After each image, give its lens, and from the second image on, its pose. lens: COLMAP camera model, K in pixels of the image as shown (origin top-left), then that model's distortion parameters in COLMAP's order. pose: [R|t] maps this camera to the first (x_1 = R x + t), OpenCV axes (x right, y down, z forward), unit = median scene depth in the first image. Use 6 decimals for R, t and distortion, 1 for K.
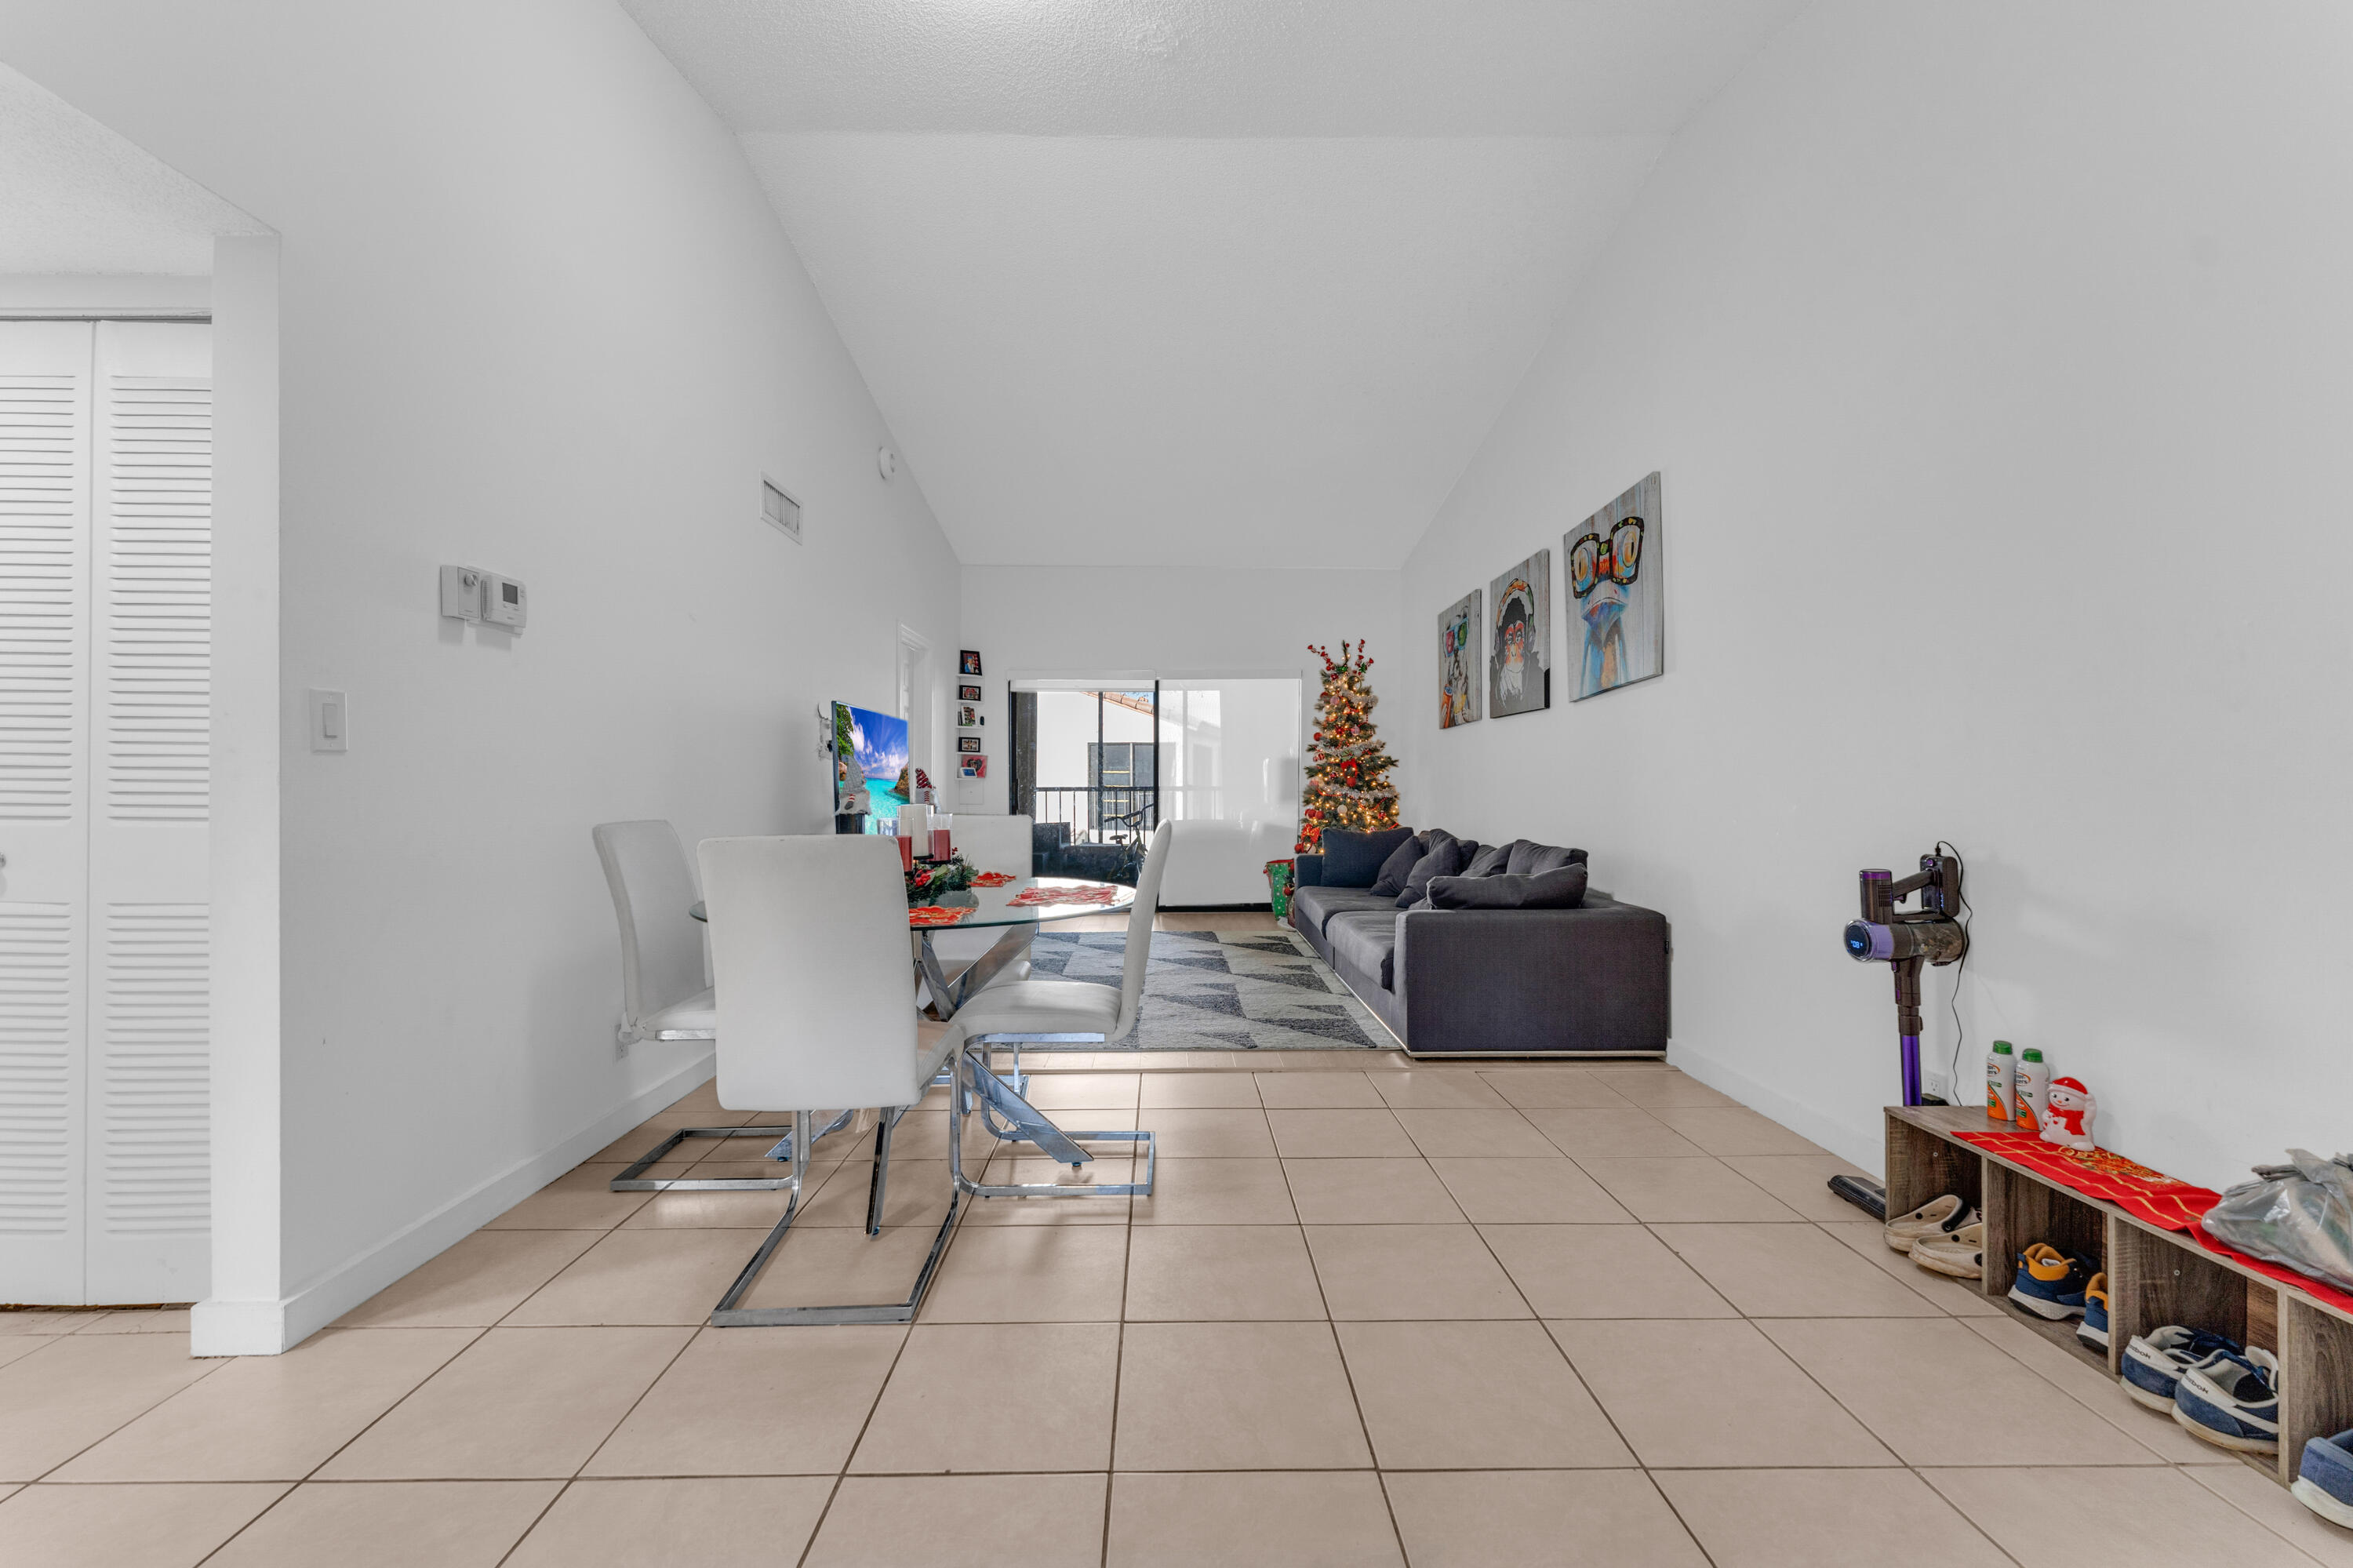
lens RADIAL K [[947.9, 0, 1172.2], [0, 947.9, 790.3], [0, 0, 1]] dist [0.001427, -0.000204]
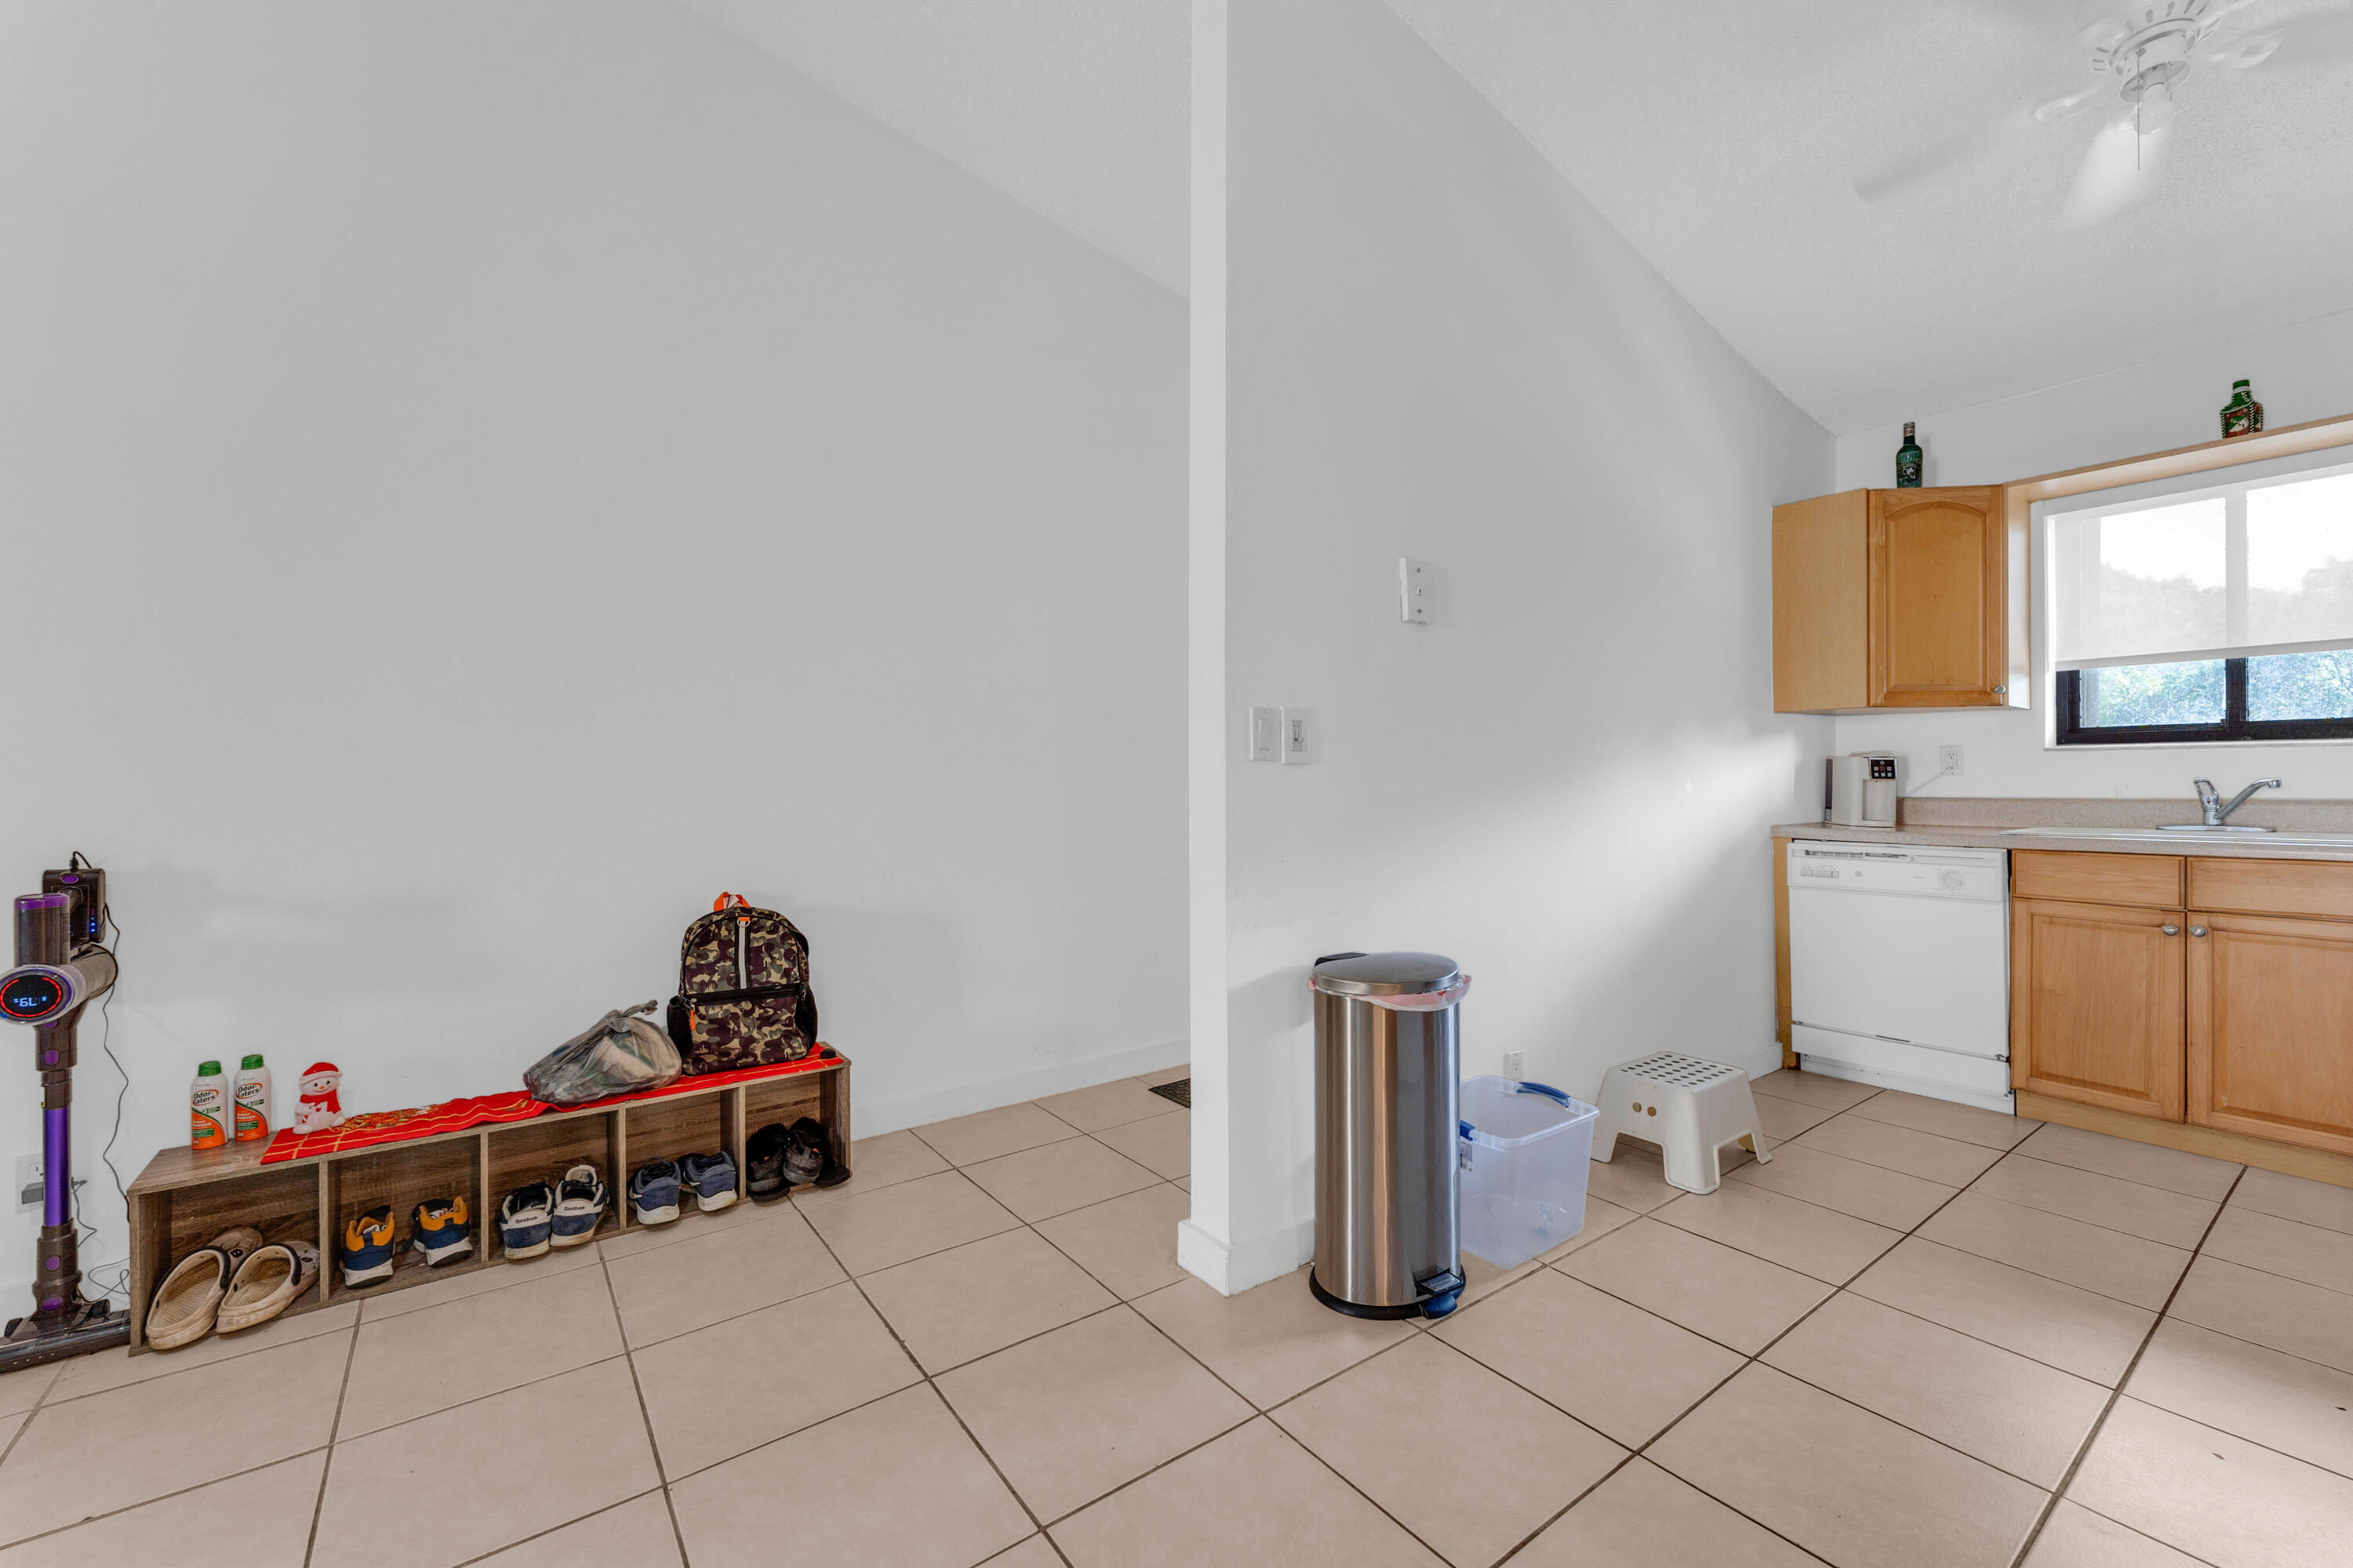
lens RADIAL K [[947.3, 0, 1168.6], [0, 947.3, 778.4], [0, 0, 1]] dist [0.000333, -0.000080]
pose [[-0.584840, 0.003135, 0.811143, -0.123354], [0.005247, 0.999986, -0.000082, -0.000802], [-0.811132, 0.004208, -0.584848, 0.240567]]
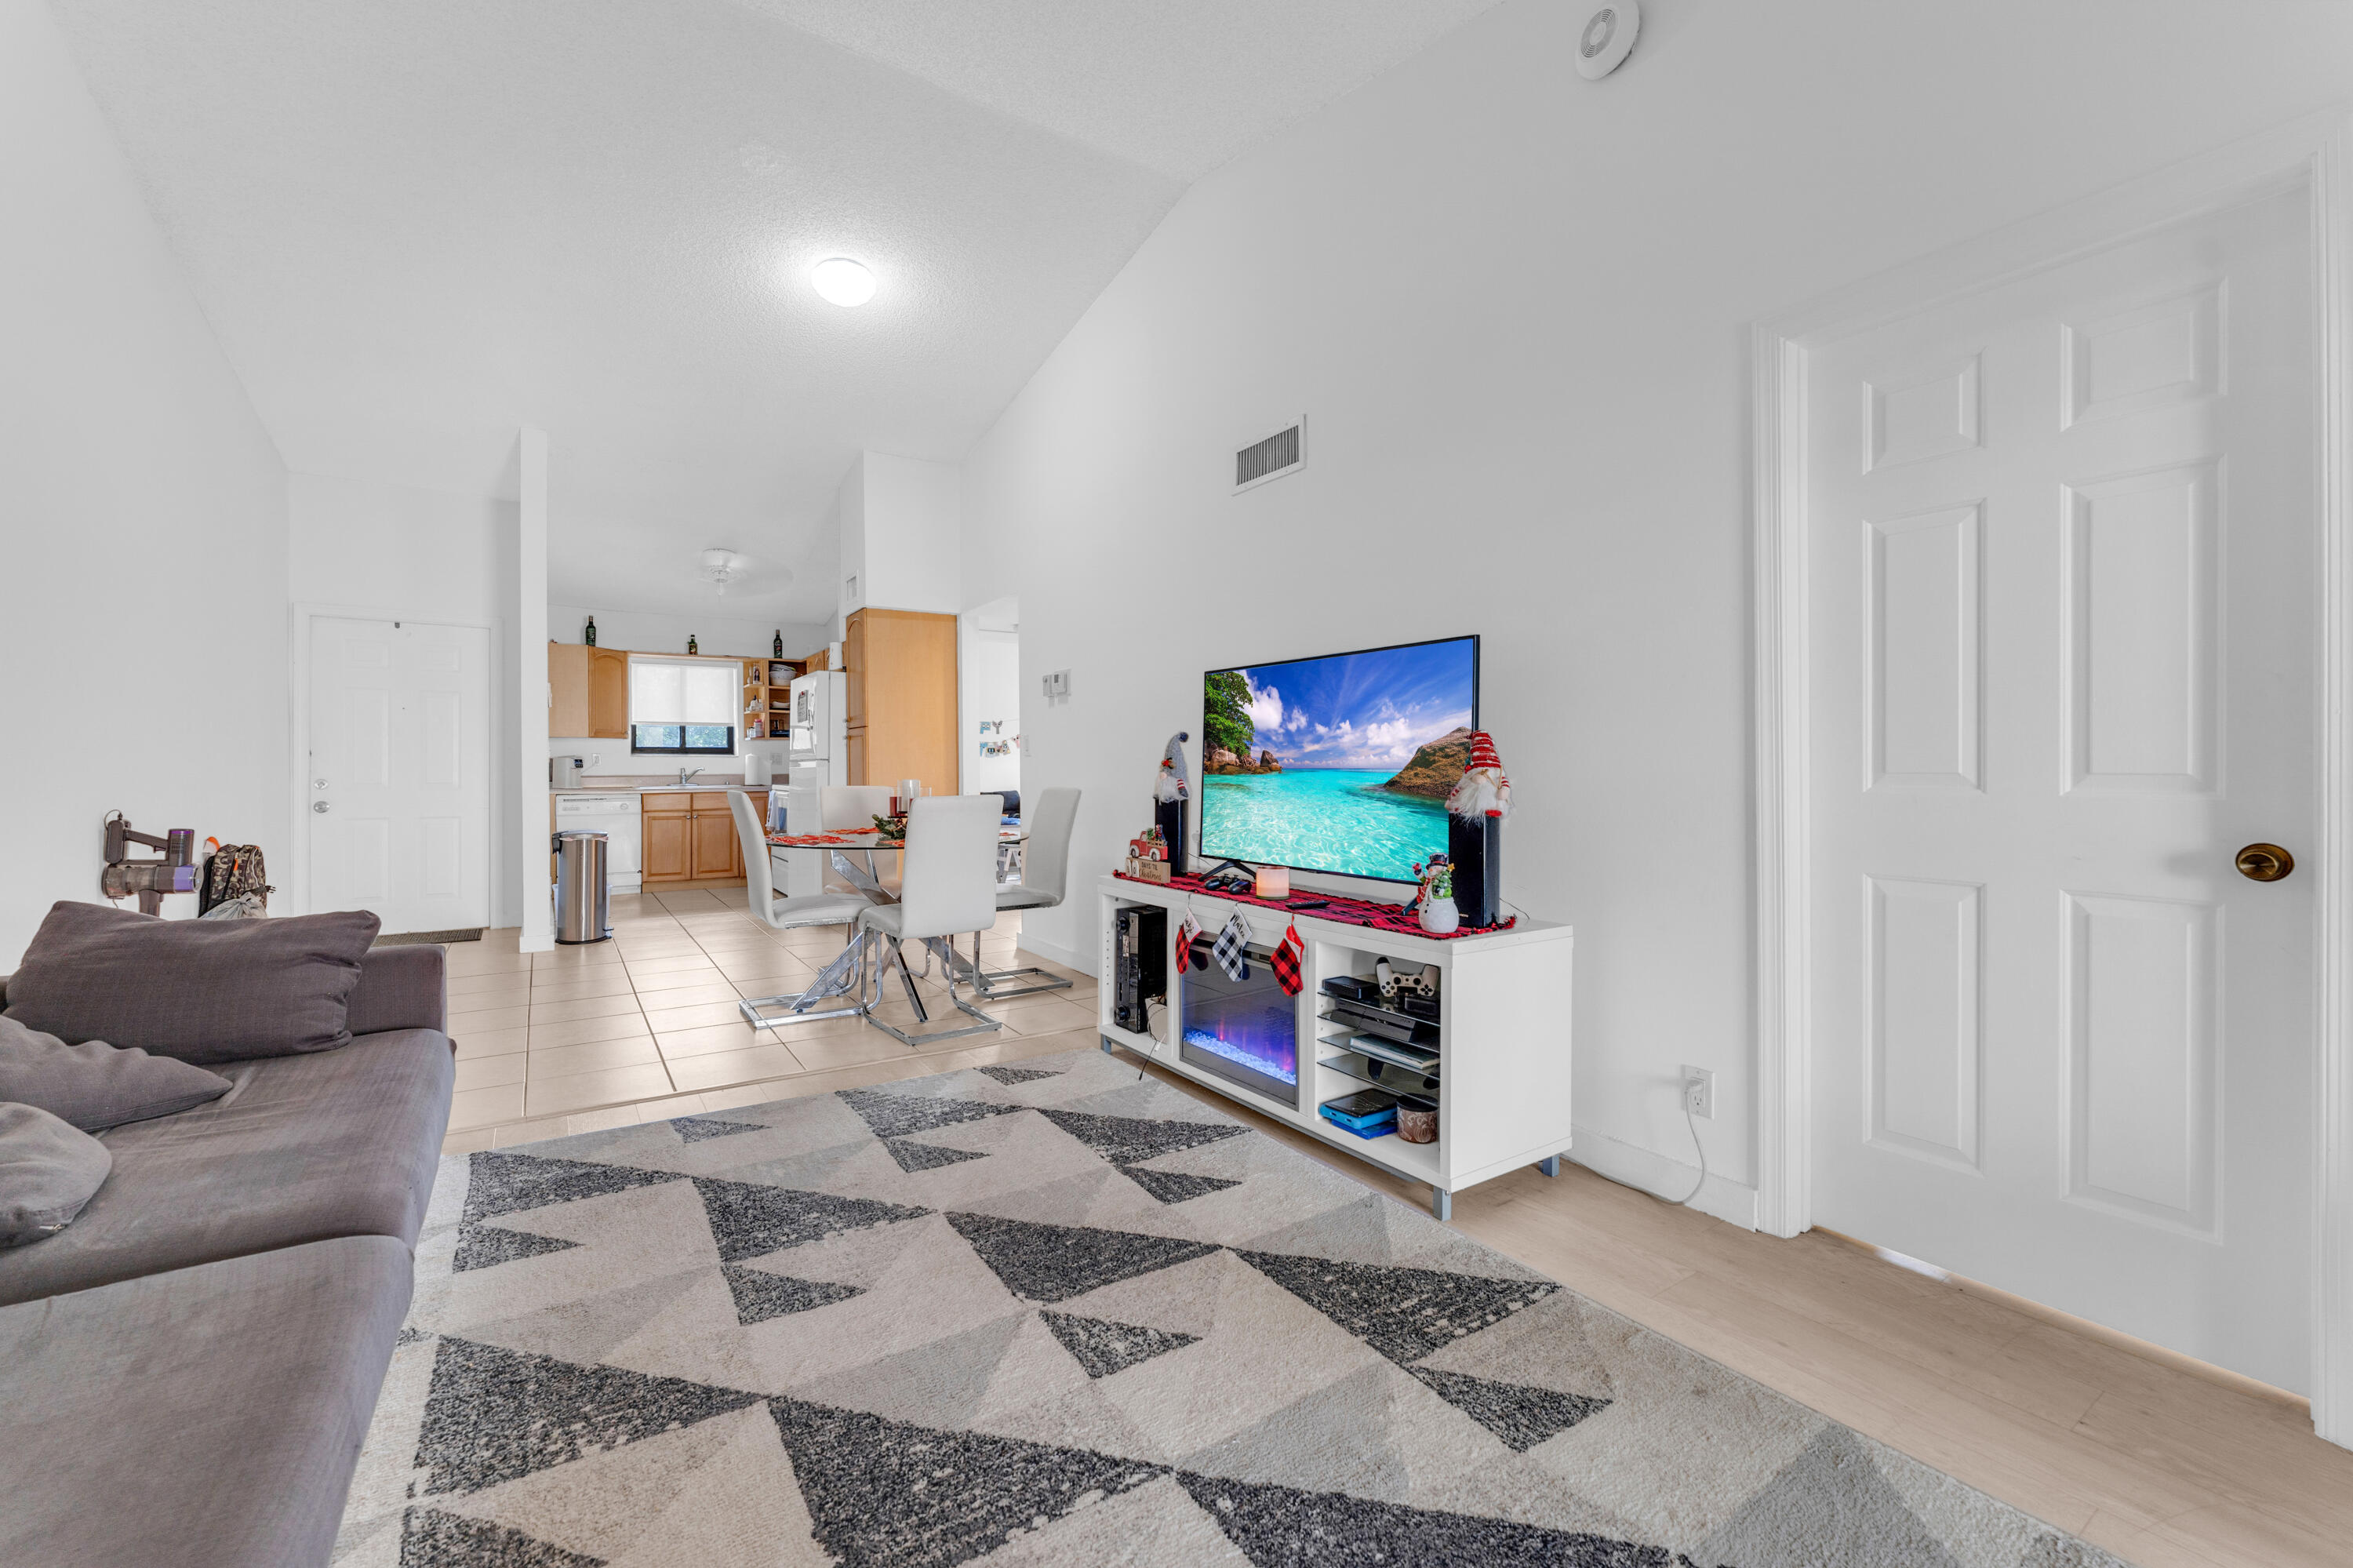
lens RADIAL K [[954.6, 0, 1179.7], [0, 954.6, 759.7], [0, 0, 1]] dist [0.010947, -0.005369]
pose [[-0.835886, -0.001481, -0.548901, 0.093506], [-0.001032, 0.999999, -0.001128, -0.007704], [0.548902, -0.000376, -0.835887, 1.019890]]
